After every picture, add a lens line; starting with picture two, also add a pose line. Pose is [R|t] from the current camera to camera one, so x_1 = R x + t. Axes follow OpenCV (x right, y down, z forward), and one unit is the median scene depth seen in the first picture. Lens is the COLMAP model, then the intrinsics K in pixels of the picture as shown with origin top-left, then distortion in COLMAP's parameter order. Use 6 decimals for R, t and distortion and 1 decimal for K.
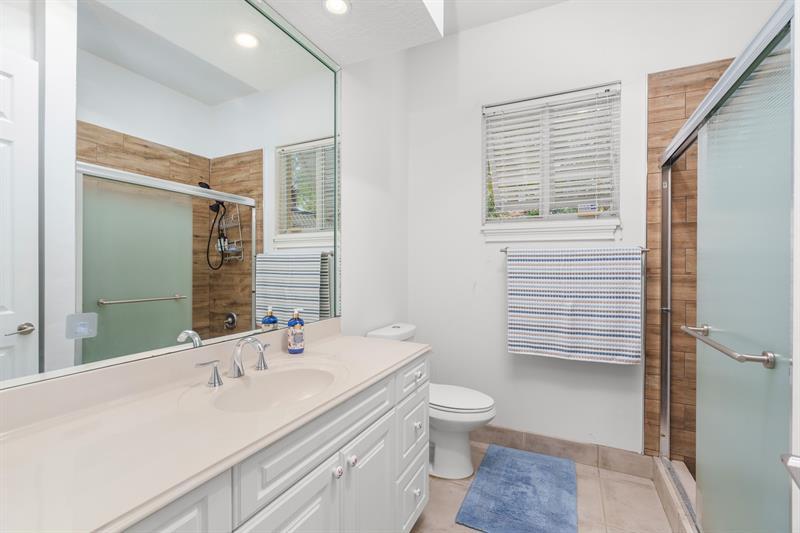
lens RADIAL K [[365.3, 0, 400.0], [0, 365.3, 266.5], [0, 0, 1]] dist [-0.001596, 0.000231]
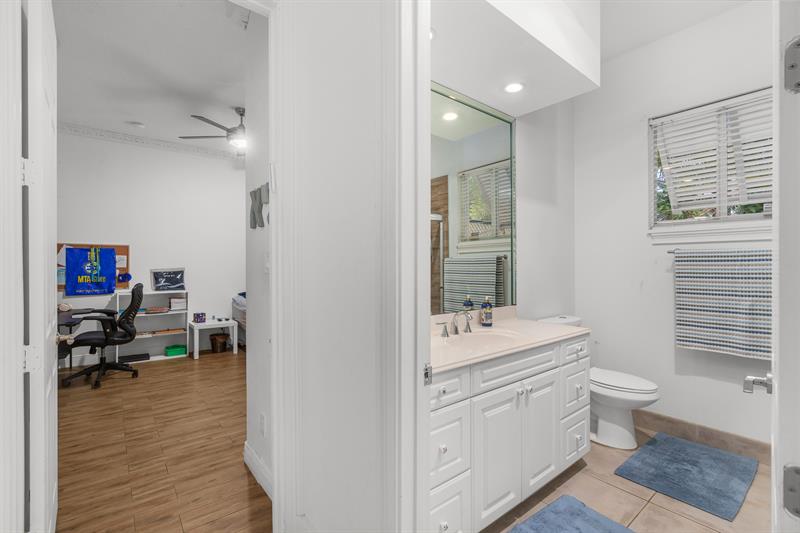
lens RADIAL K [[365.3, 0, 400.0], [0, 365.3, 266.5], [0, 0, 1]] dist [-0.001596, 0.000231]
pose [[0.904076, -0.005798, -0.427332, 0.022063], [0.004338, 0.999981, -0.004392, 0.000148], [0.427349, 0.002117, 0.904084, -0.350239]]
